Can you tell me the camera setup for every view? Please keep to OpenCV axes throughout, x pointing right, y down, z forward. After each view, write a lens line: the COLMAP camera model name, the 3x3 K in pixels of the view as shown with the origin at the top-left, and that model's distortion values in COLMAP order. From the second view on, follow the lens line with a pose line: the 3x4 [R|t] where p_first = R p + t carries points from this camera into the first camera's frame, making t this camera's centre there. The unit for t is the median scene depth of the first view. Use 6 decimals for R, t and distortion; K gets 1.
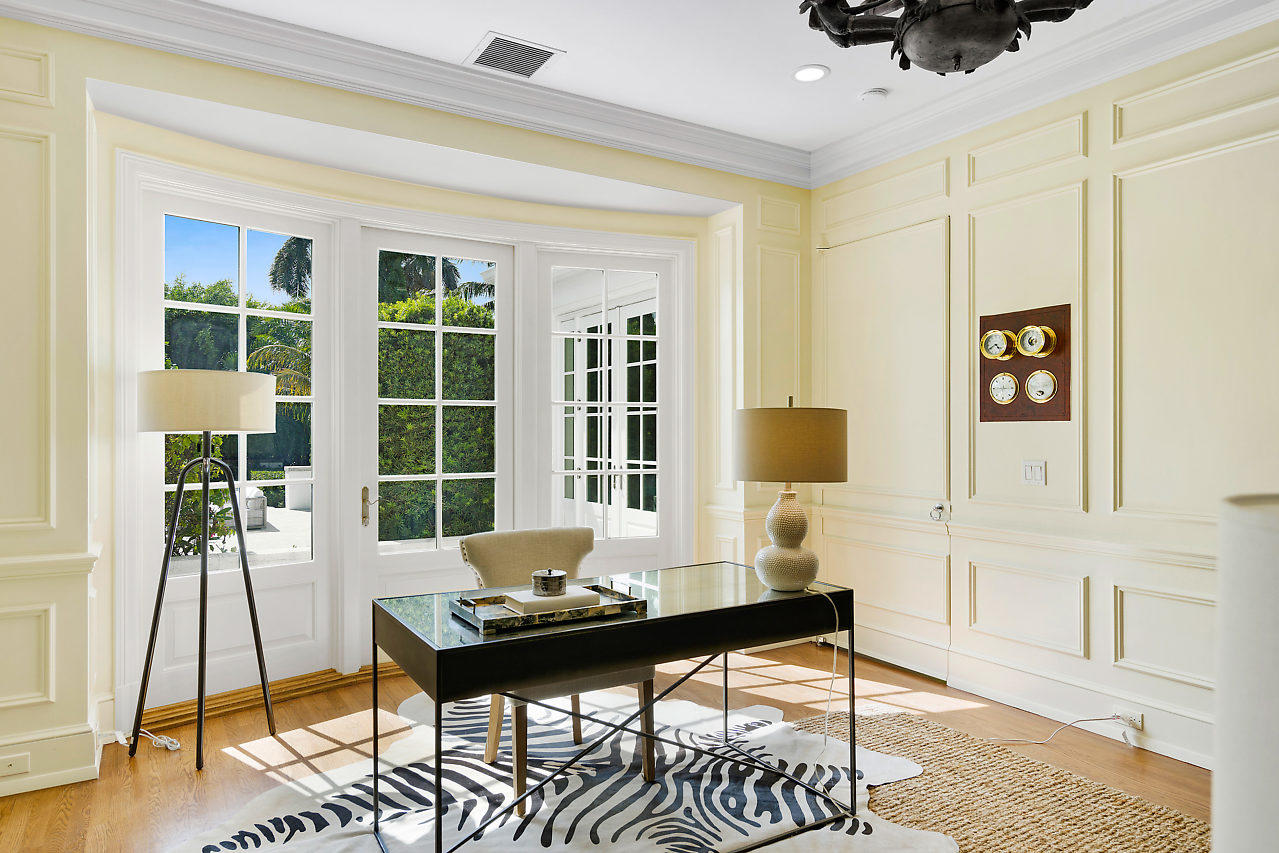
lens RADIAL K [[792.2, 0, 638.6], [0, 792.2, 427.8], [0, 0, 1]] dist [0.004005, 0.000887]
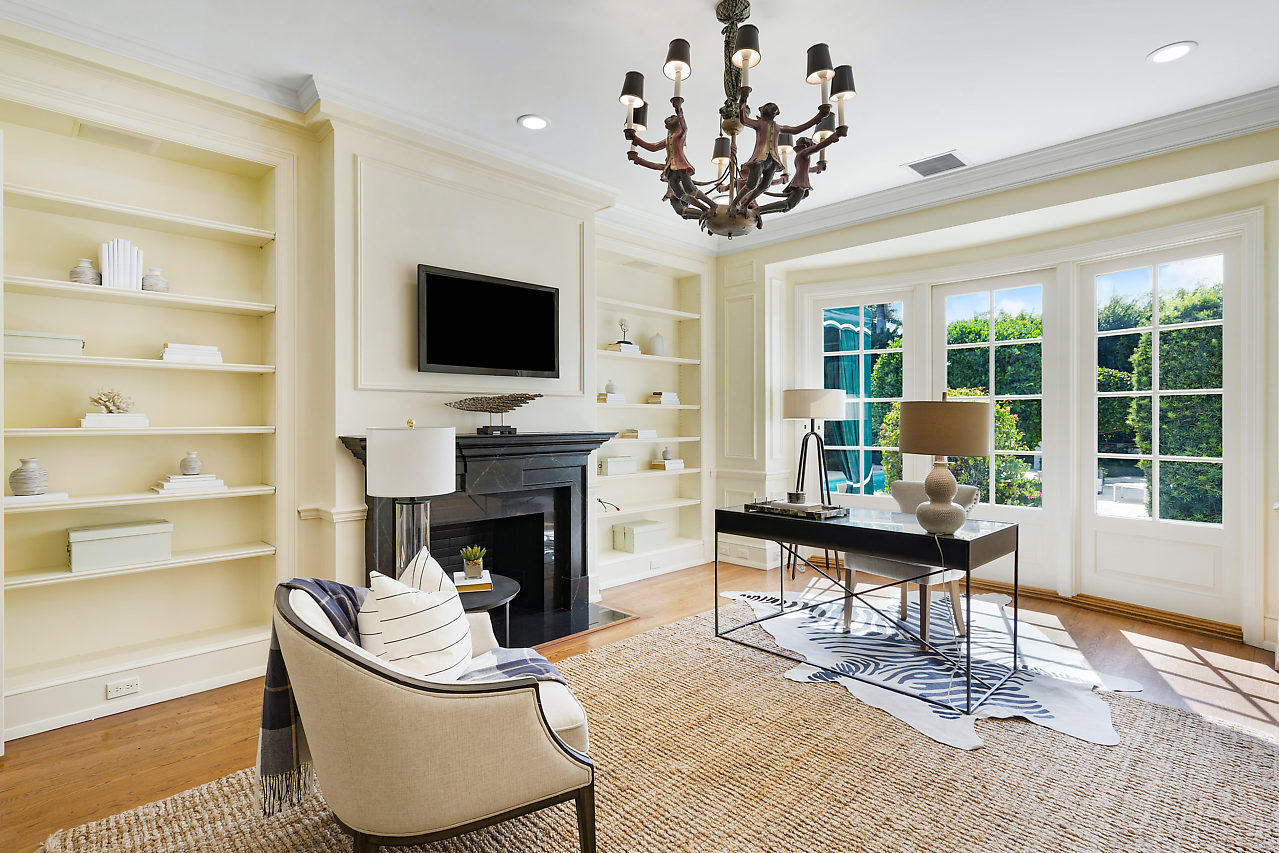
lens RADIAL K [[655.4, 0, 639.3], [0, 655.4, 418.7], [0, 0, 1]] dist [0.003615, 0.000098]
pose [[0.232726, 0.002406, -0.972539, 1.034225], [0.001637, 0.999995, 0.002866, 0.000435], [0.972541, -0.002259, 0.232721, 0.199430]]
